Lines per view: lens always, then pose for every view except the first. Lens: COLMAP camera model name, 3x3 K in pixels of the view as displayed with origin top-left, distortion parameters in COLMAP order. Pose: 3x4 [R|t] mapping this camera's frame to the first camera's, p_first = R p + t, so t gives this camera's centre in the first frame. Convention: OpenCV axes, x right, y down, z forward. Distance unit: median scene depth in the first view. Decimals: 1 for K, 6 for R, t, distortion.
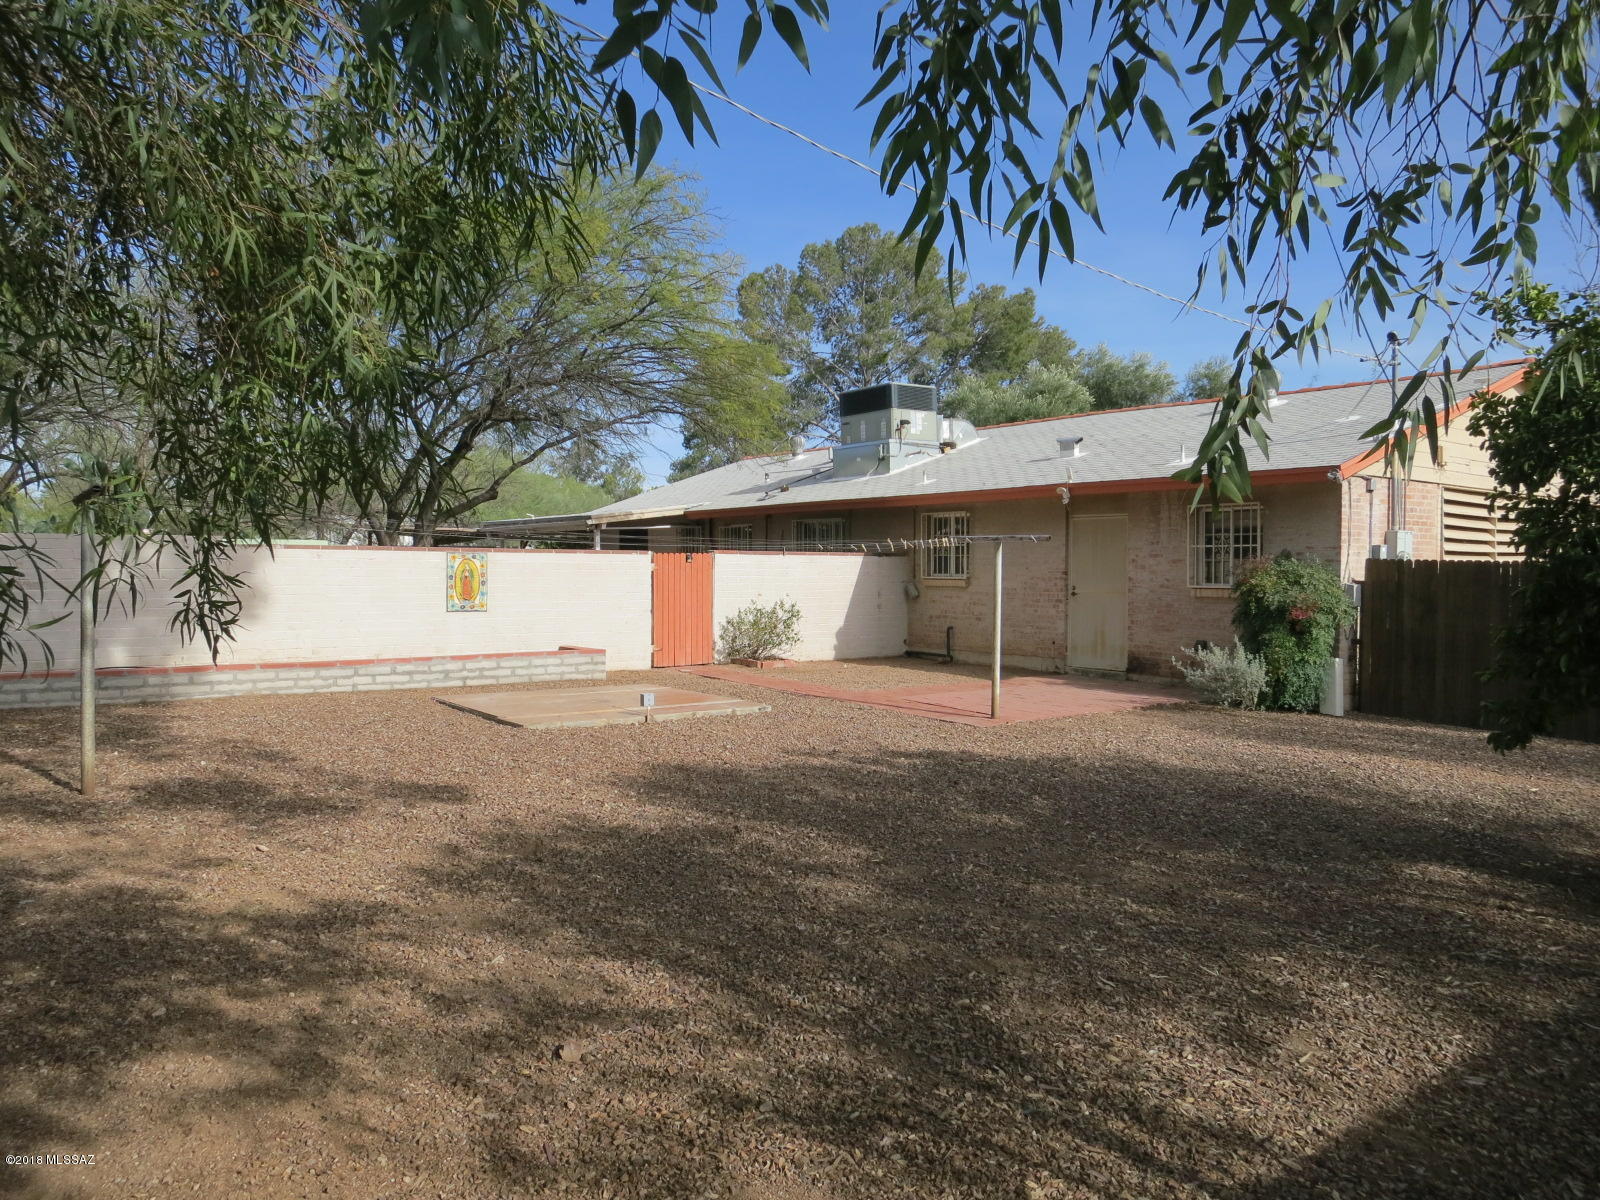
lens RADIAL K [[1150.0, 0, 800.0], [0, 1150.0, 600.0], [0, 0, 1]] dist [-0.038977, -0.002057]
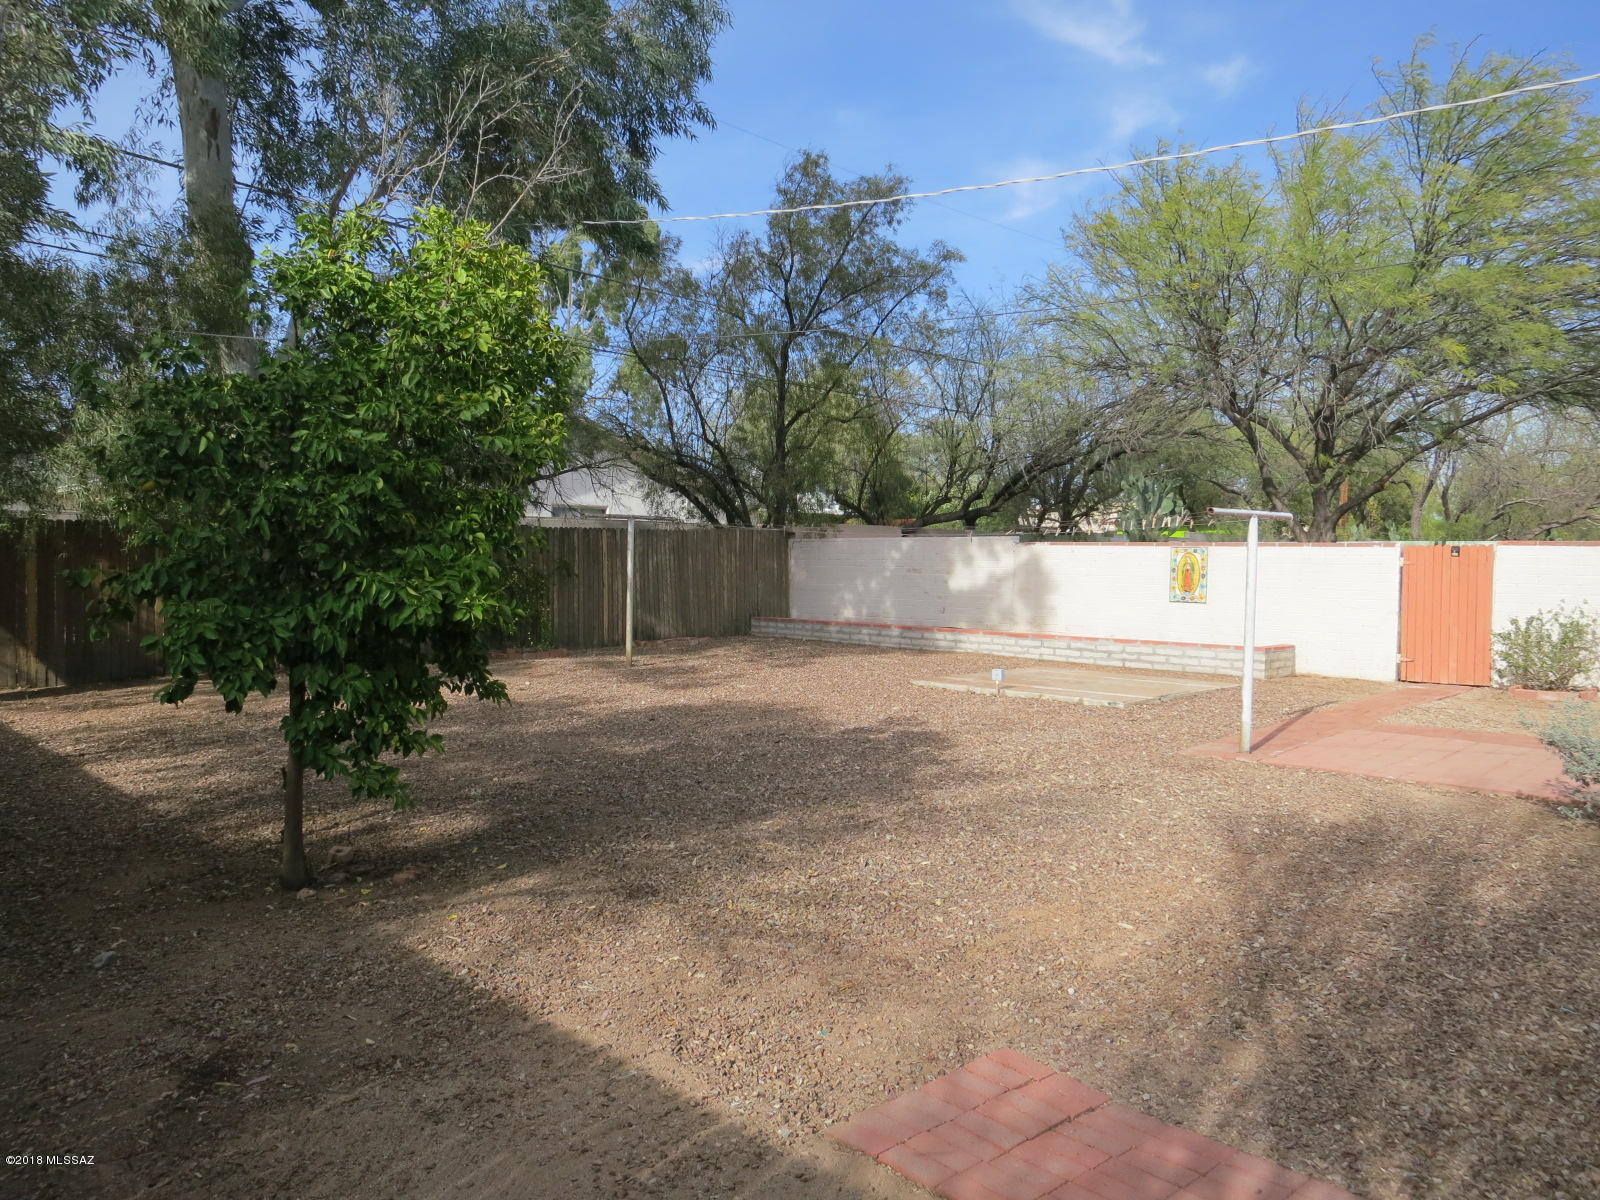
lens RADIAL K [[1150.0, 0, 800.0], [0, 1150.0, 600.0], [0, 0, 1]] dist [-0.038977, -0.002057]
pose [[0.148832, 0.033812, -0.988284, 0.731140], [-0.035158, 0.998964, 0.028883, -0.010553], [0.988237, 0.030447, 0.149867, 0.500574]]
